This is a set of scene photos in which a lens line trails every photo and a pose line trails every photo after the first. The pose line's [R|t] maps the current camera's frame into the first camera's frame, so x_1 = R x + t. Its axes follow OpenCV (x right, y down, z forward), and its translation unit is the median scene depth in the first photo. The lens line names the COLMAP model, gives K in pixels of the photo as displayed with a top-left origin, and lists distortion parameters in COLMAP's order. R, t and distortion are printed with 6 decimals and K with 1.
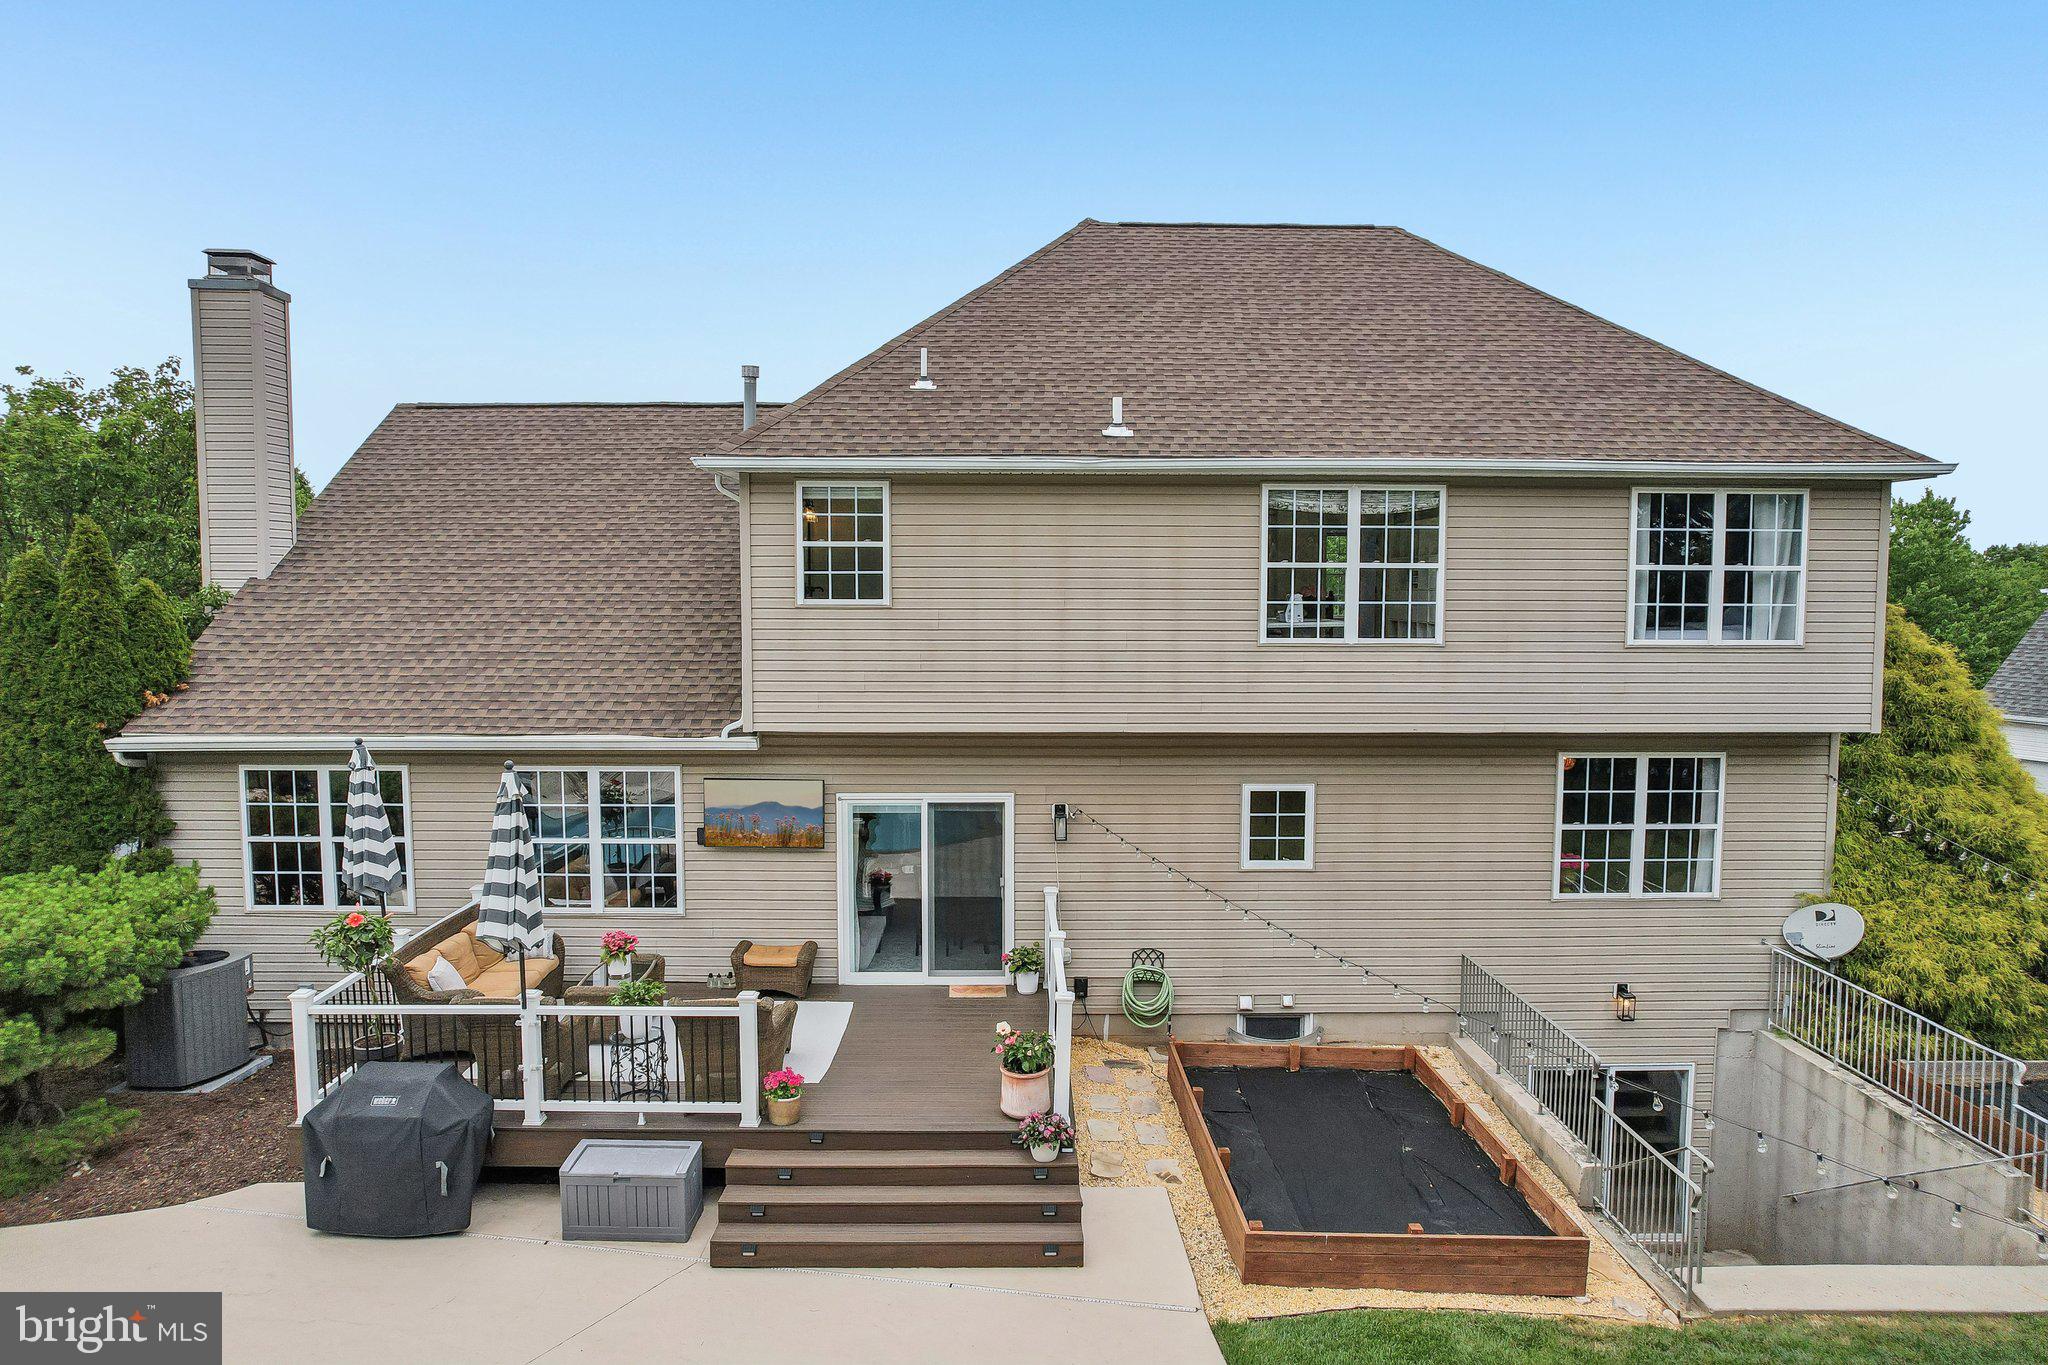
lens RADIAL K [[1312.3, 0, 1024.0], [0, 1312.3, 682.5], [0, 0, 1]] dist [-0.085466, 0.087109]
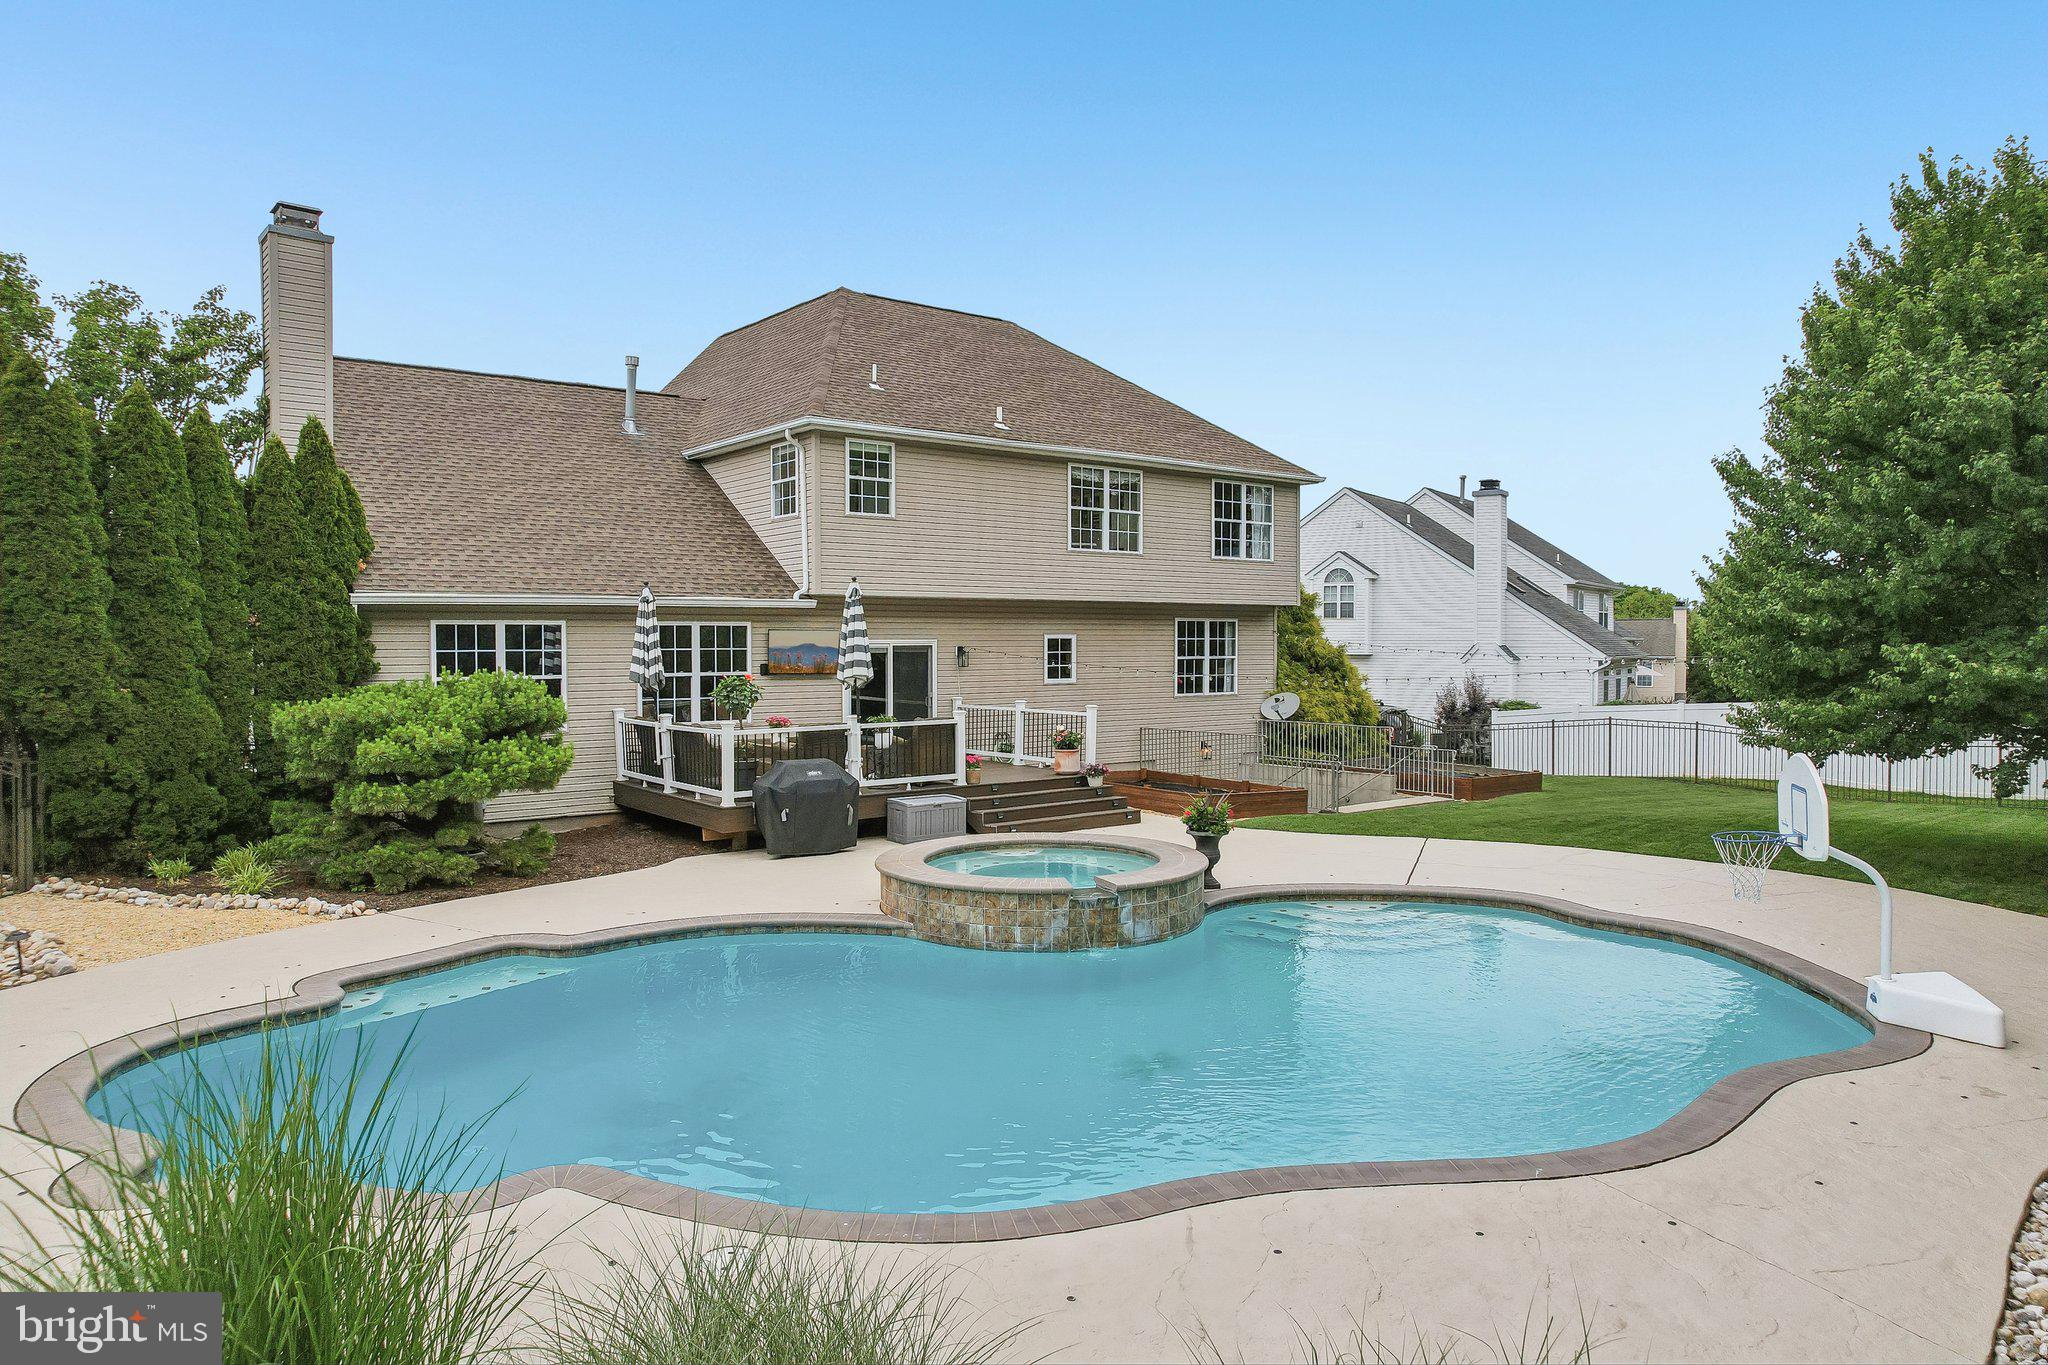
lens RADIAL K [[1303.4, 0, 1024.0], [0, 1303.4, 682.5], [0, 0, 1]] dist [-0.021097, 0.000797]
pose [[0.791249, -0.023944, 0.611025, -0.933421], [0.047588, 0.998614, -0.022491, 0.182458], [-0.609639, 0.046873, 0.791292, -0.364102]]
